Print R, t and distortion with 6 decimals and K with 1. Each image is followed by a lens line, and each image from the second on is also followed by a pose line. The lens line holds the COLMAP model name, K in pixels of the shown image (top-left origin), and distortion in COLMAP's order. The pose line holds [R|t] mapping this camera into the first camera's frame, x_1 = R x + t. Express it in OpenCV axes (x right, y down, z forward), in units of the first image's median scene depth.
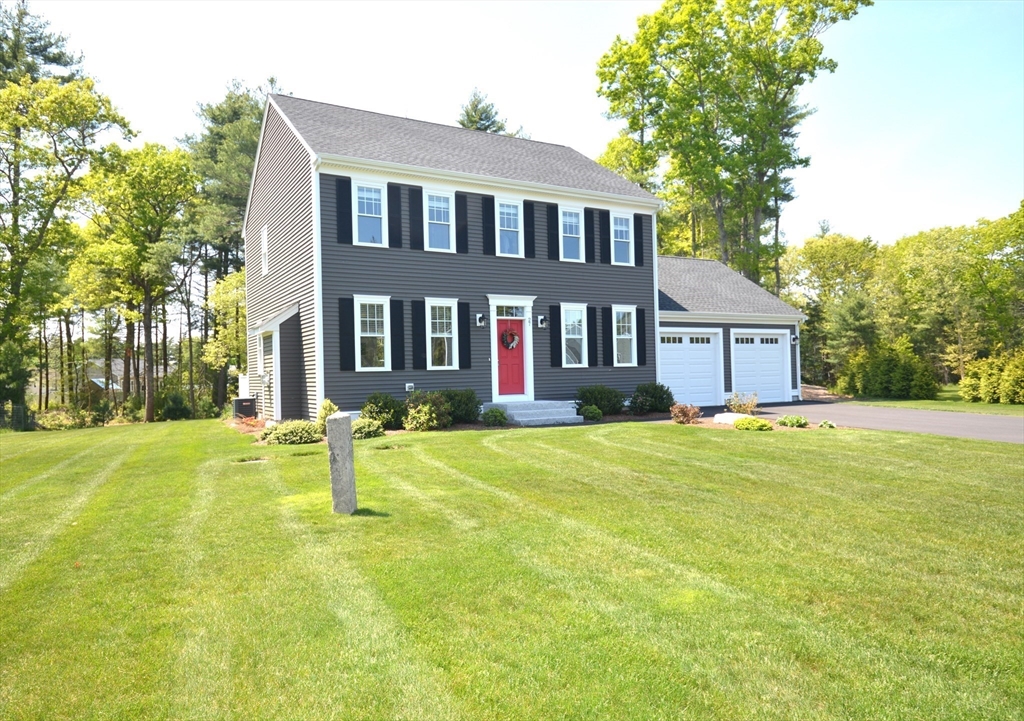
lens RADIAL K [[687.5, 0, 512.0], [0, 687.5, 360.5], [0, 0, 1]] dist [0.000732, 0.000169]
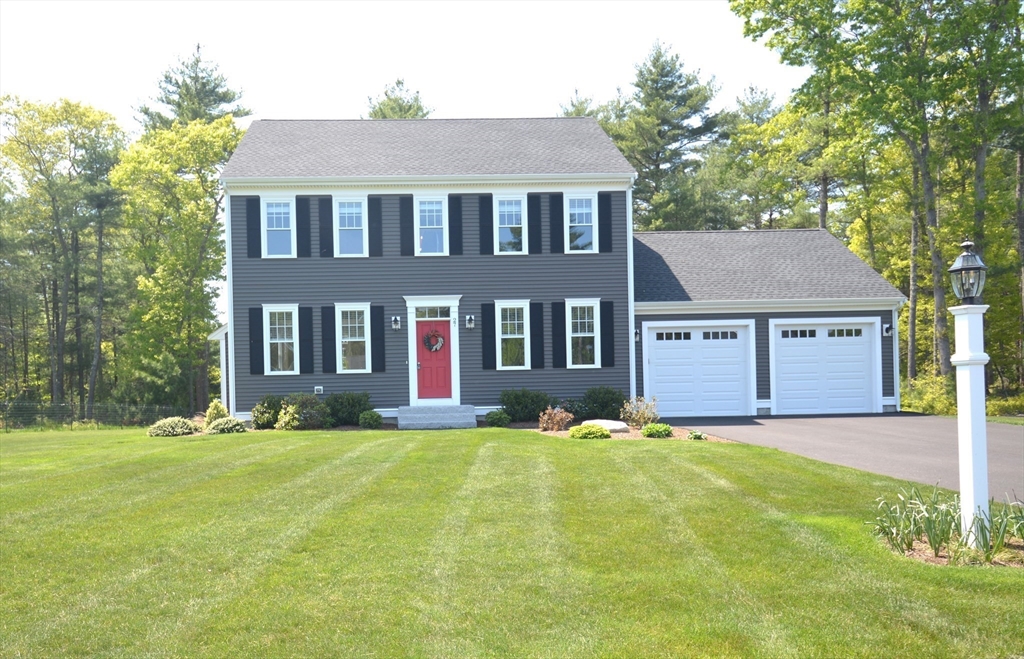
lens RADIAL K [[610.5, 0, 512.0], [0, 610.5, 370.0], [0, 0, 1]] dist [0.004967, 0.000373]
pose [[0.877659, 0.000256, -0.479285, 0.499488], [0.010552, 0.999747, 0.019857, -0.006136], [0.479169, -0.022485, 0.877435, 0.295238]]
